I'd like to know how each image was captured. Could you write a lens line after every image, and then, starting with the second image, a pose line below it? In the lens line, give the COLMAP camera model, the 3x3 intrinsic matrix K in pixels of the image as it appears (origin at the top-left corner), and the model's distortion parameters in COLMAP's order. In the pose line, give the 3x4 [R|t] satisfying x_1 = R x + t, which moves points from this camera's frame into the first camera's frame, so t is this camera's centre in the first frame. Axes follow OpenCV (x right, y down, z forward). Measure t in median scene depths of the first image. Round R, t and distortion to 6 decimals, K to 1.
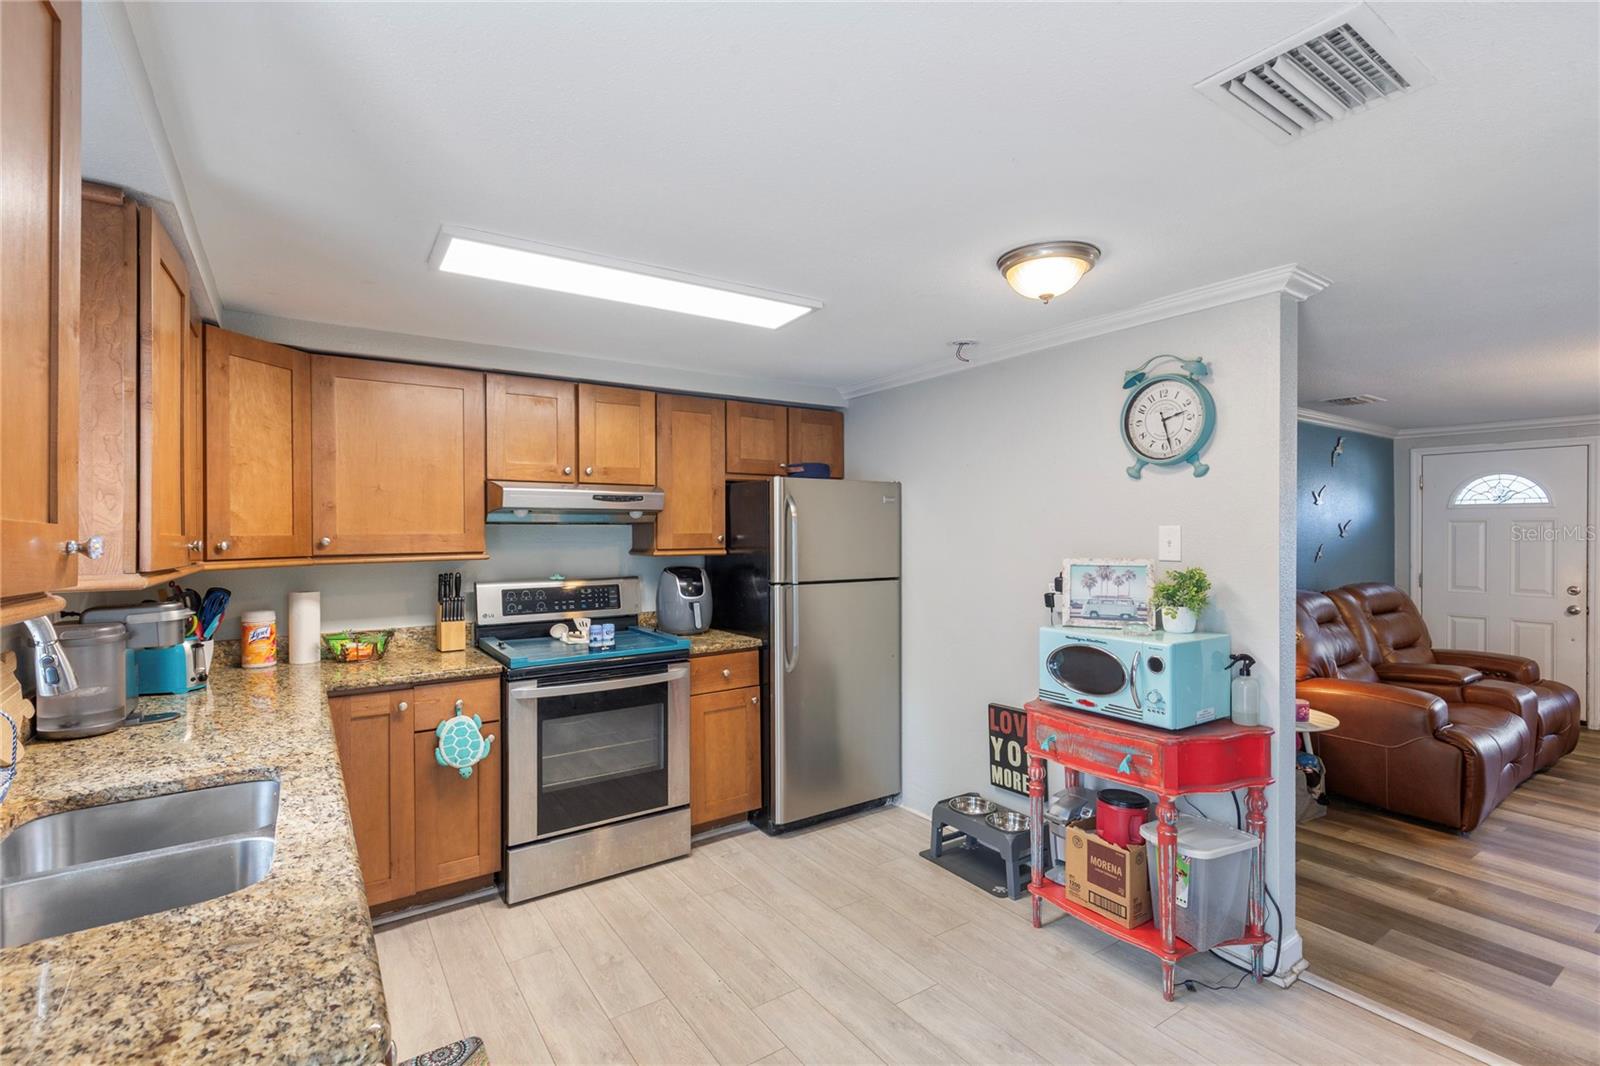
lens RADIAL K [[723.3, 0, 791.3], [0, 723.3, 530.5], [0, 0, 1]] dist [0.007366, 0.000757]
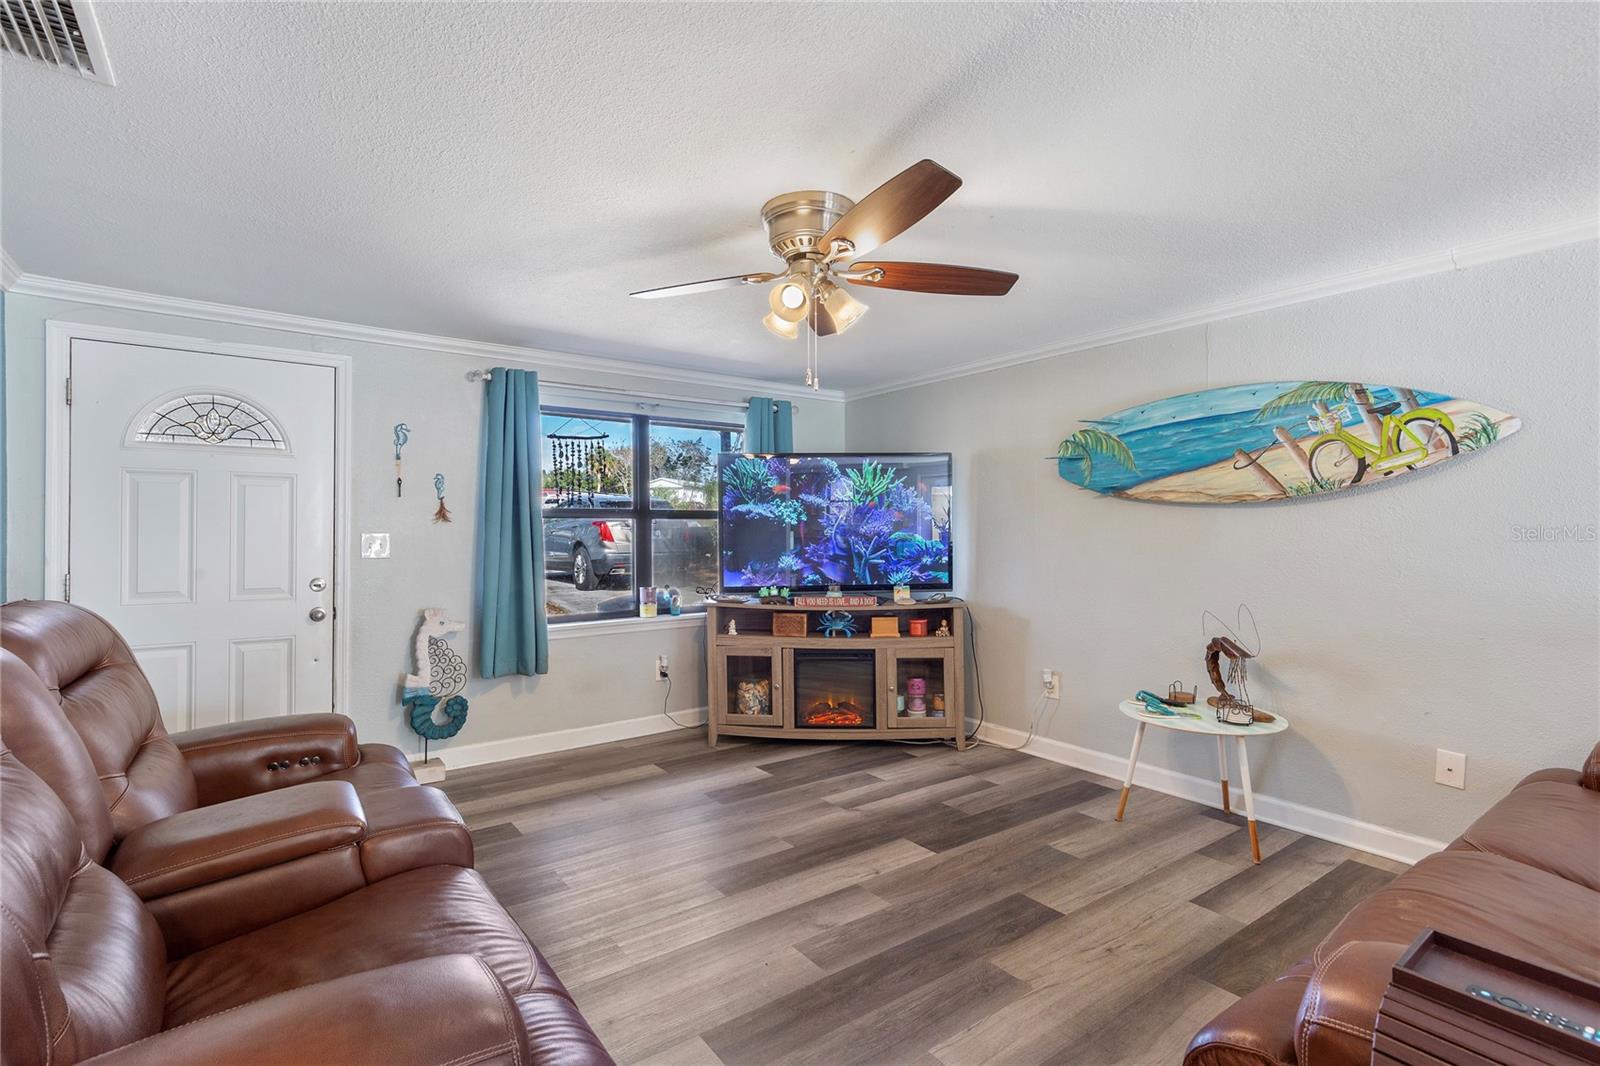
lens RADIAL K [[723.3, 0, 782.9], [0, 723.3, 521.2], [0, 0, 1]] dist [0.007366, 0.000757]
pose [[-0.038313, 0.014857, 0.999155, 0.757188], [-0.004069, 0.999879, -0.015024, 0.063057], [-0.999258, -0.004641, -0.038248, 1.142158]]
